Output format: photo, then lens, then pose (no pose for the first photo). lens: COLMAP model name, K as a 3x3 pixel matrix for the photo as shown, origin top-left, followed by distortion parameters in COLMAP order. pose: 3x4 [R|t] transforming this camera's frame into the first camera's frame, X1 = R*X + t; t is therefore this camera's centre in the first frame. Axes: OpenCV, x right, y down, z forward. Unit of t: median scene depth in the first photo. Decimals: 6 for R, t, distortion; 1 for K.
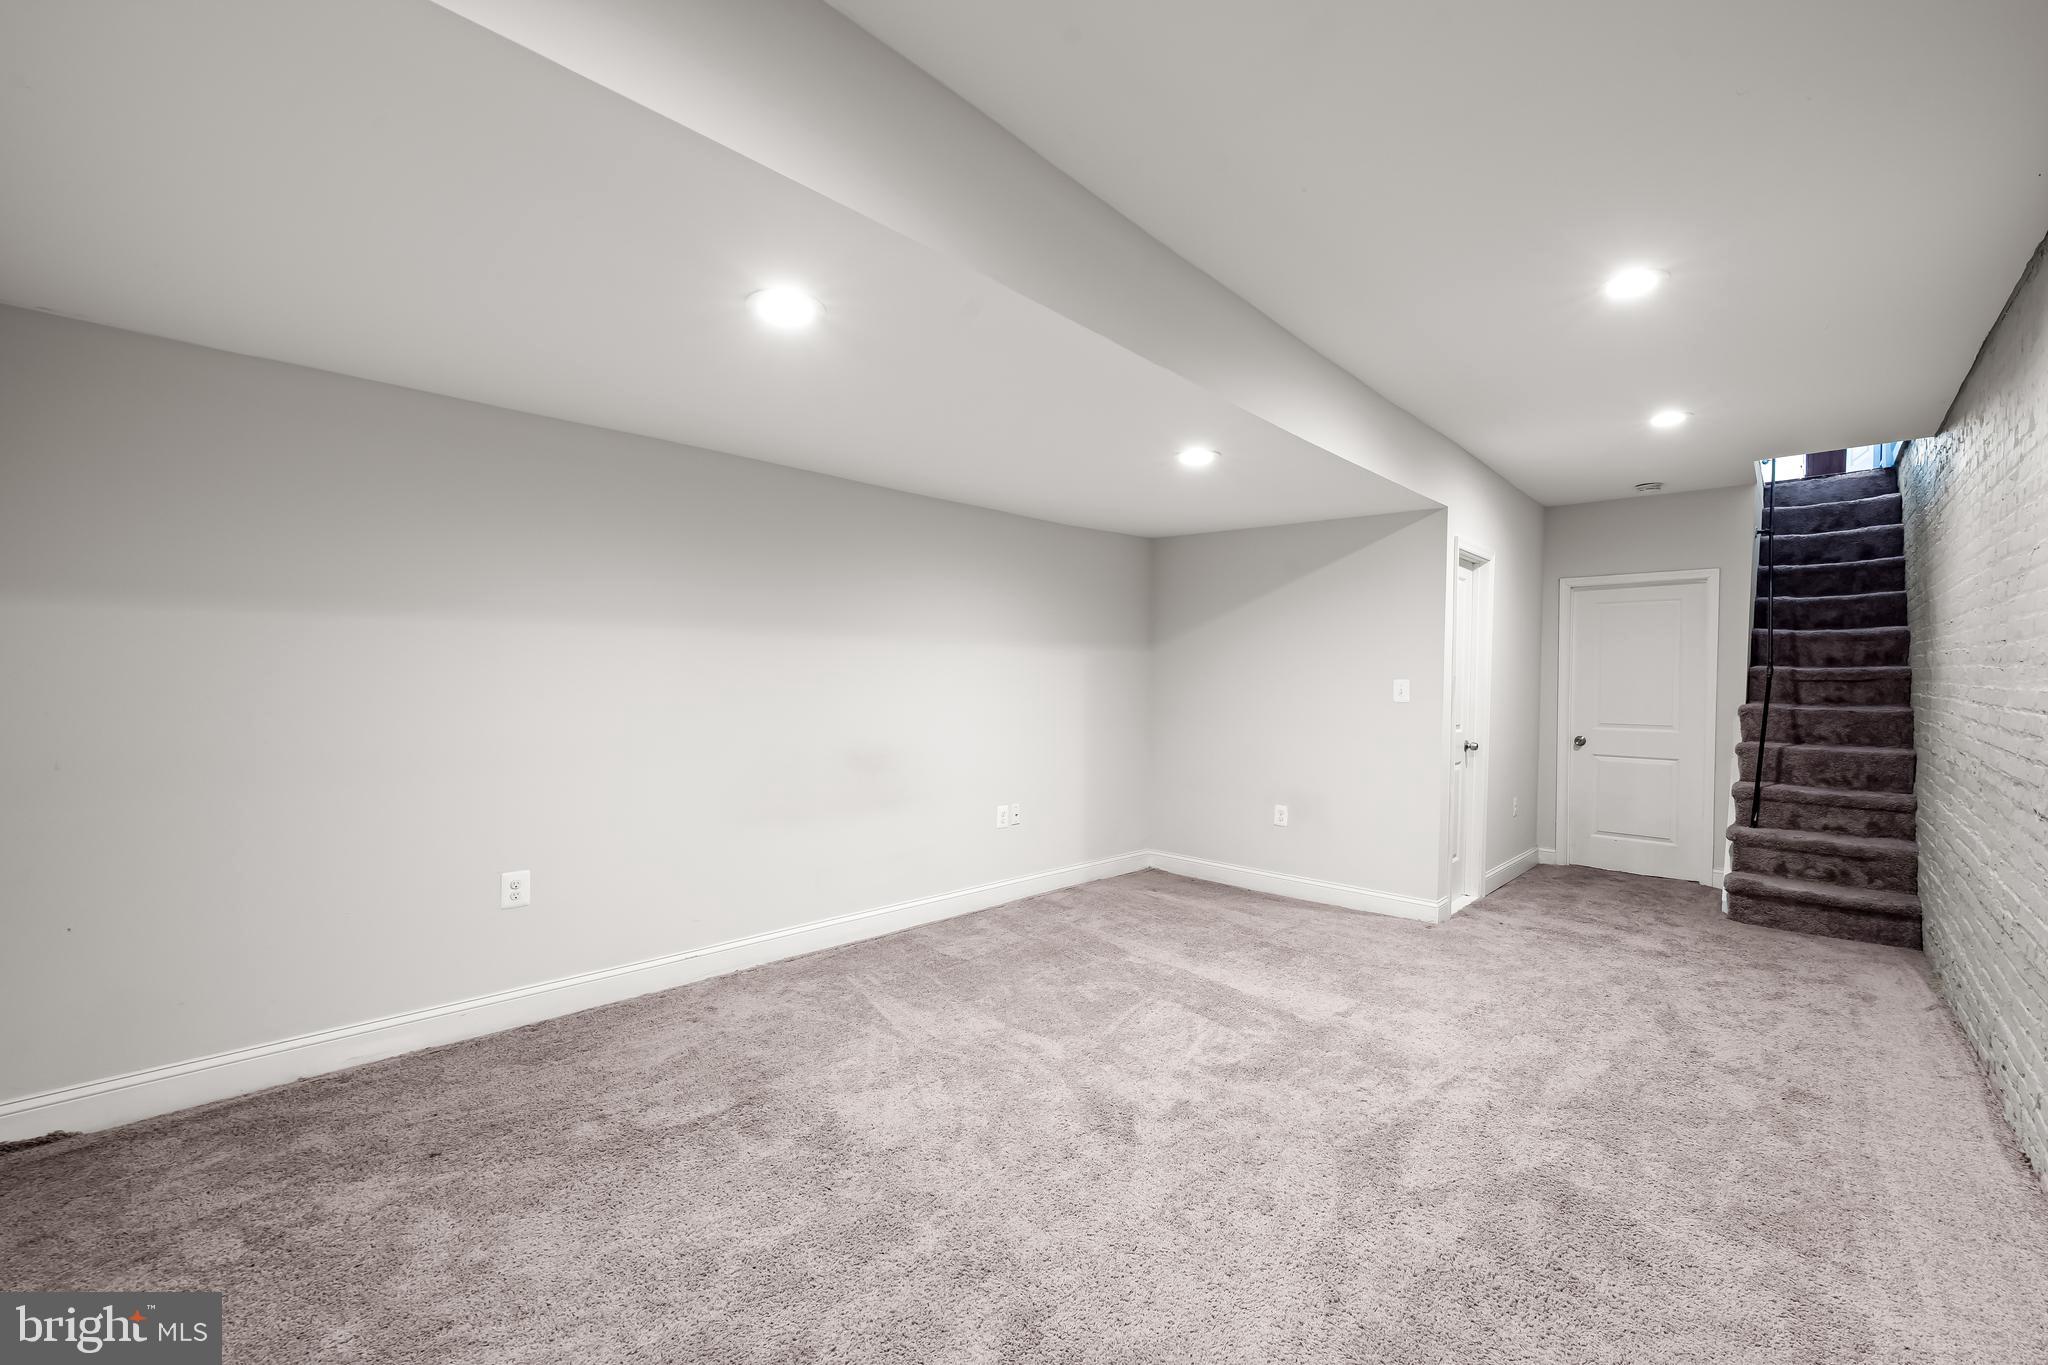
lens RADIAL K [[811.7, 0, 1020.6], [0, 811.7, 693.5], [0, 0, 1]] dist [-0.012743, -0.000151]
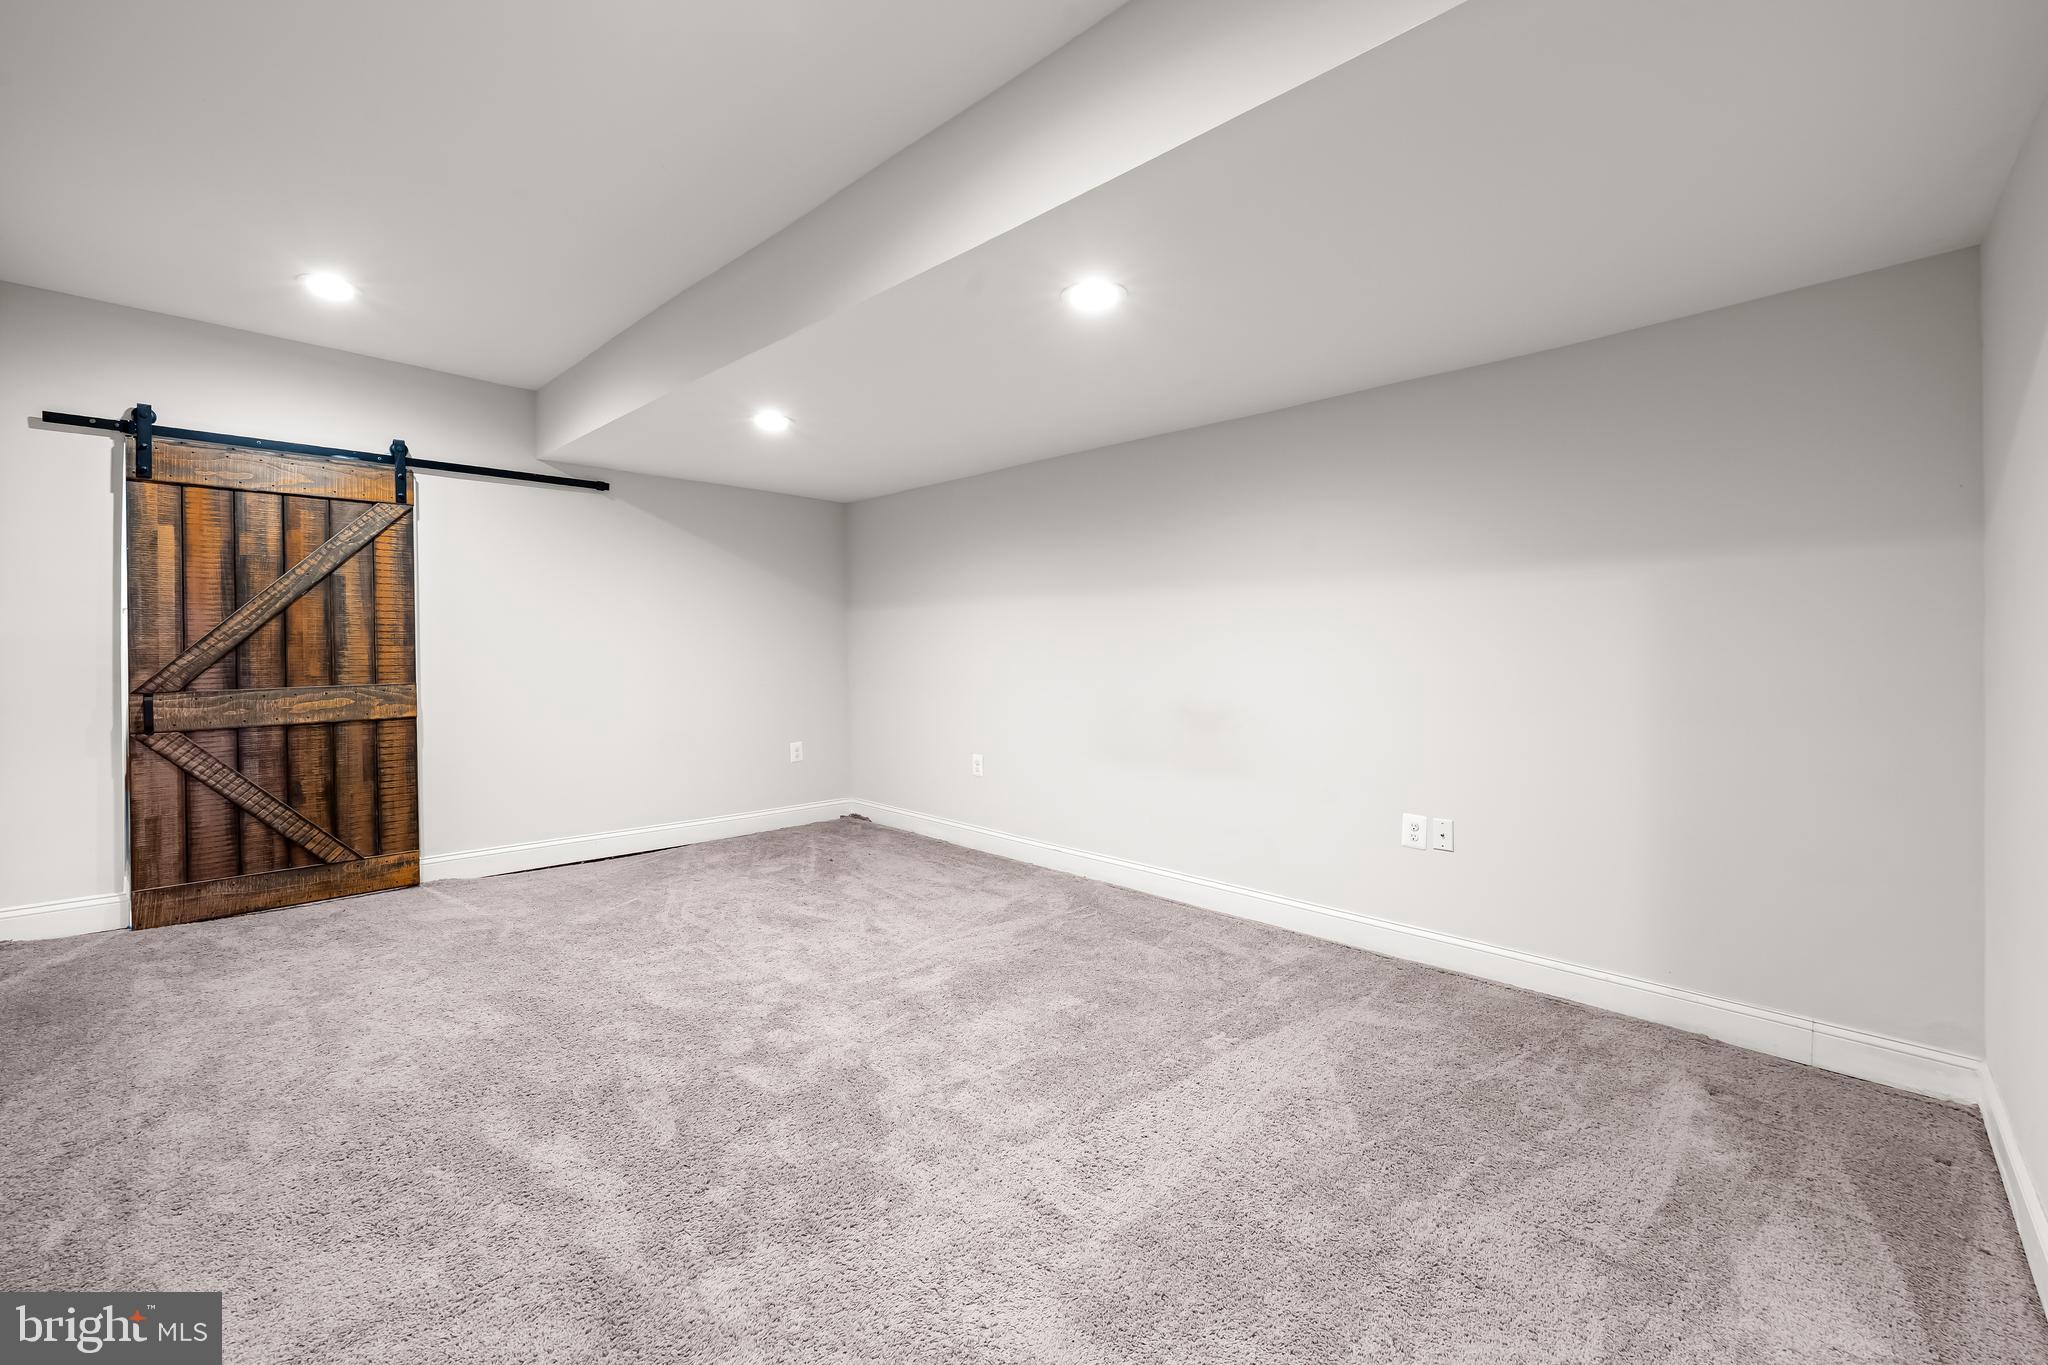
lens RADIAL K [[828.3, 0, 1023.7], [0, 828.3, 652.2], [0, 0, 1]] dist [-0.007992, 0.000022]
pose [[0.001044, -0.004236, -0.999990, 0.697459], [-0.010603, 0.999935, -0.004246, 0.012027], [0.999943, 0.010607, 0.000999, 0.716962]]
